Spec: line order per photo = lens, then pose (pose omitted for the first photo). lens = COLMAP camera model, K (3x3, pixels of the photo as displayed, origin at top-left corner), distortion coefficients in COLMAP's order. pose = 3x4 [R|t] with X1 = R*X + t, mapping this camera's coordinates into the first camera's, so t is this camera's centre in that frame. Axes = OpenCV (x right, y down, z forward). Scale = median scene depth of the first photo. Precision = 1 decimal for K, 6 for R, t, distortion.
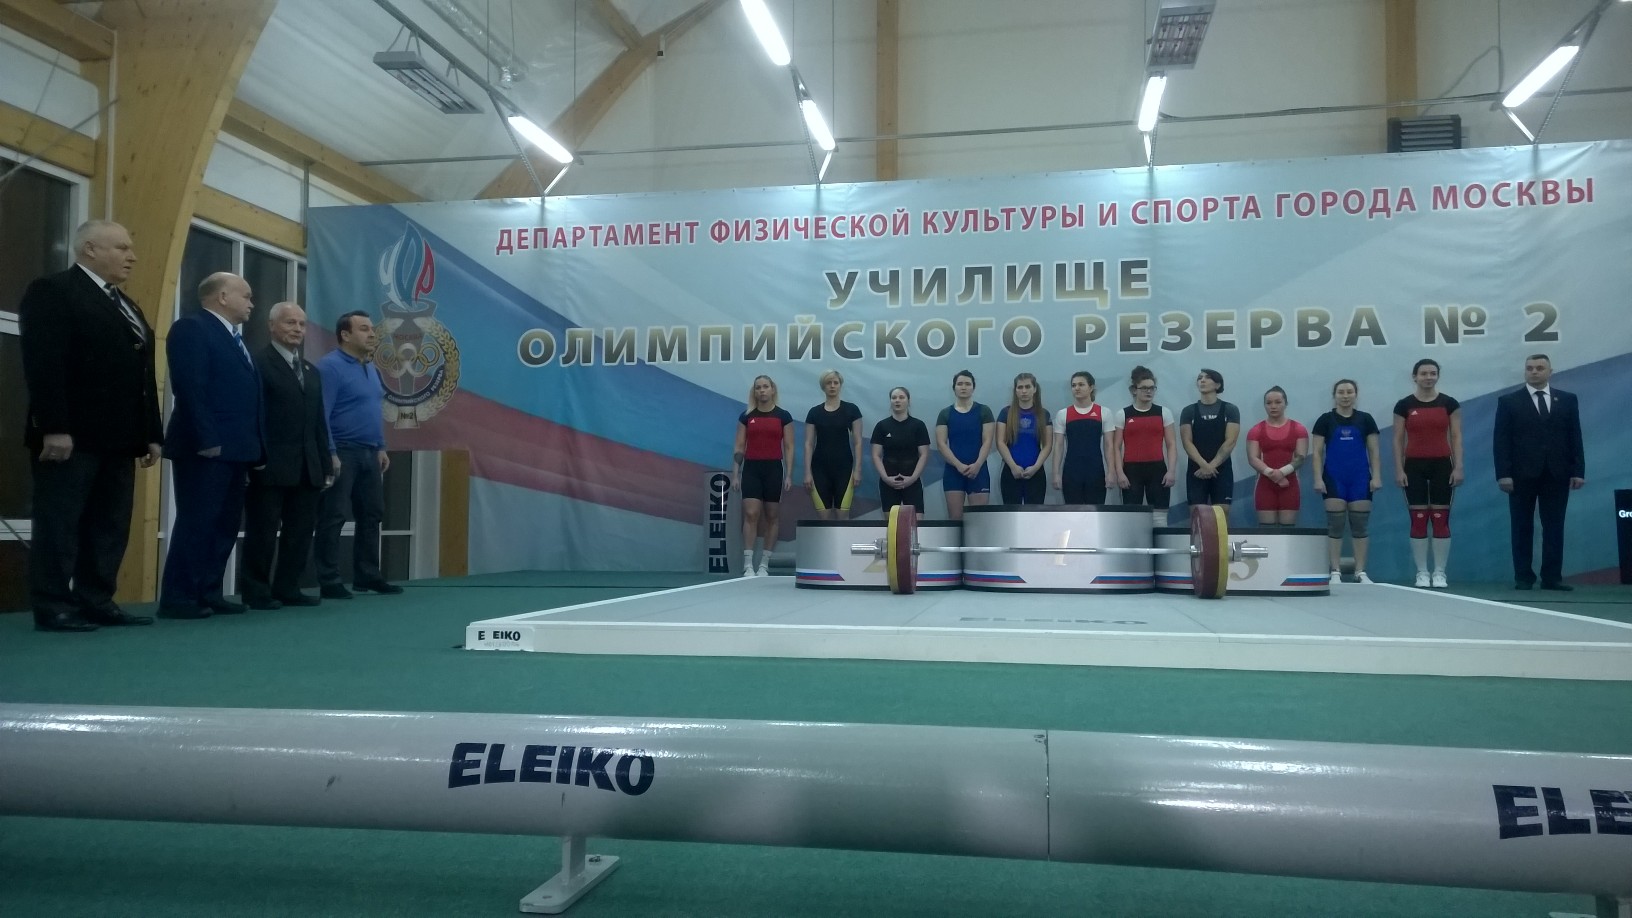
lens RADIAL K [[1171.6, 0, 819.2], [0, 1171.6, 466.9], [0, 0, 1]] dist [0.089014, -0.075535]
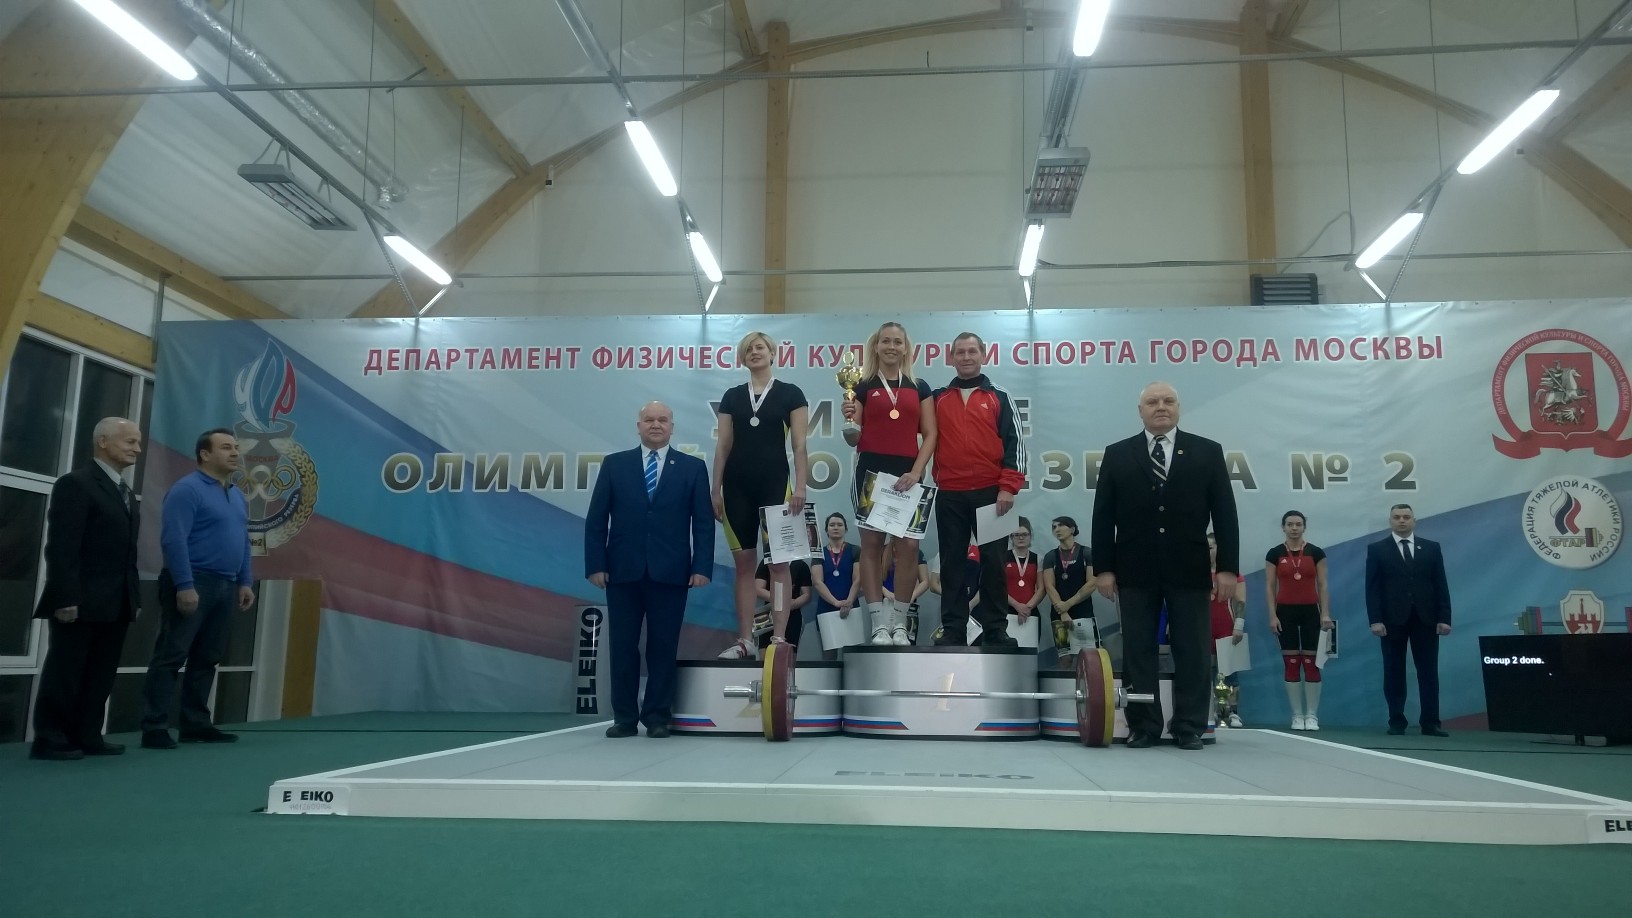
lens RADIAL K [[1169.7, 0, 817.0], [0, 1169.7, 475.0], [0, 0, 1]] dist [0.087383, -0.073730]
pose [[0.995589, 0.021946, 0.091214, 0.006767], [-0.012167, 0.994247, -0.106414, -0.001628], [-0.093025, 0.104835, 0.990129, 0.027217]]
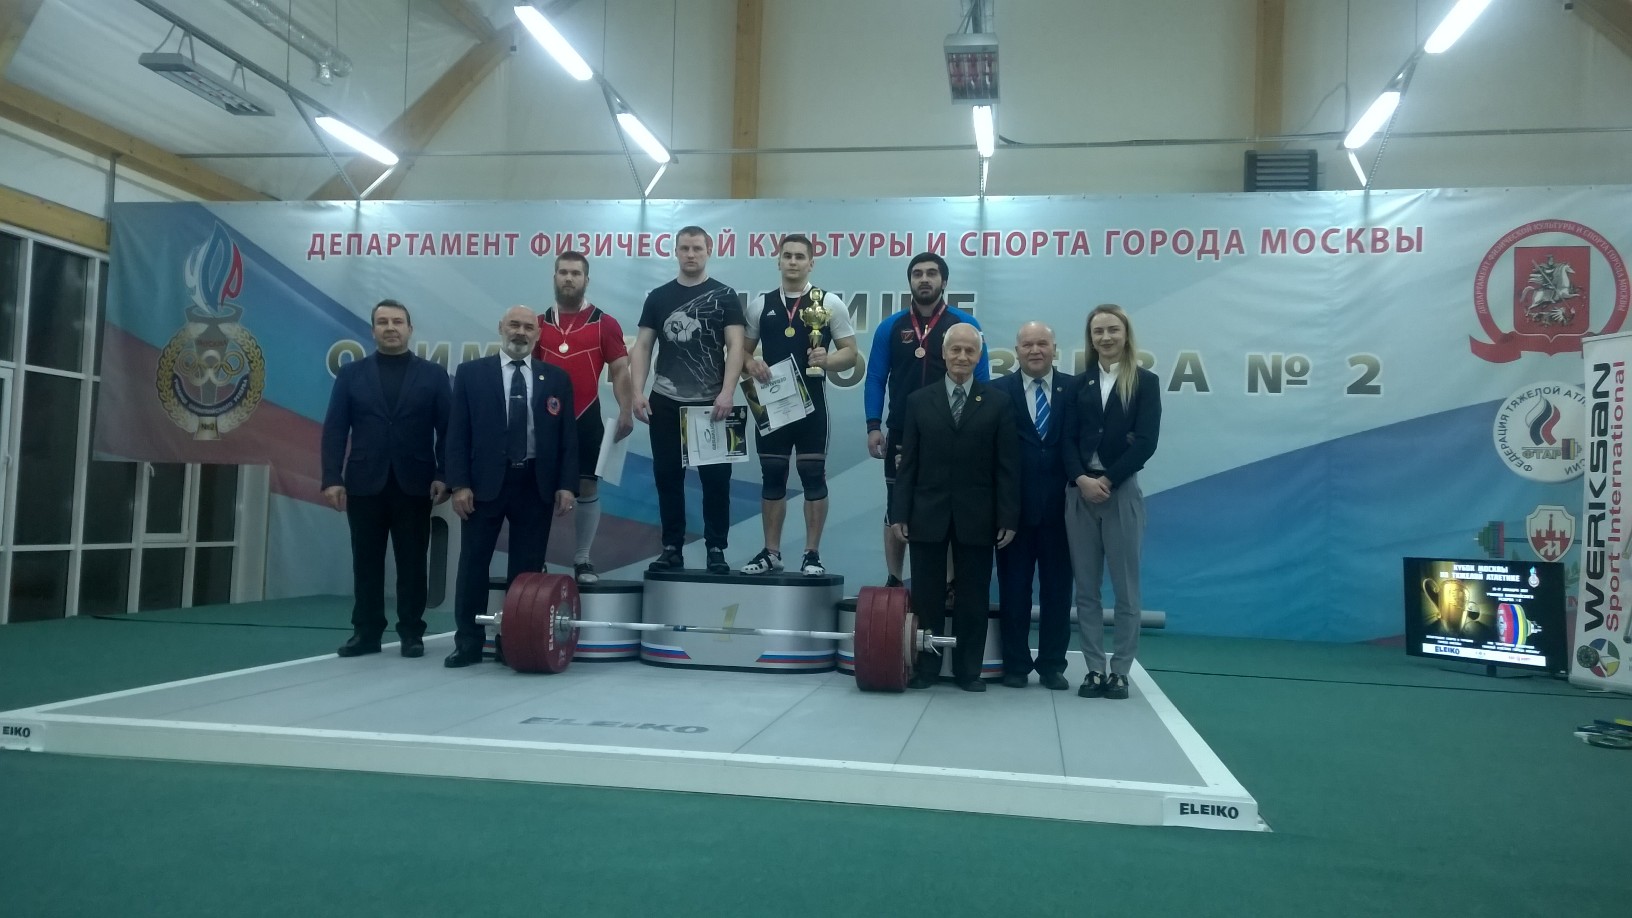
lens RADIAL K [[1229.5, 0, 816.0], [0, 1229.5, 459.0], [0, 0, 1]] dist [0.088449, -0.073625]
pose [[0.999469, 0.031066, 0.009825, 0.137589], [-0.031093, 0.999513, 0.002655, -0.037497], [-0.009738, -0.002959, 0.999948, -0.004158]]
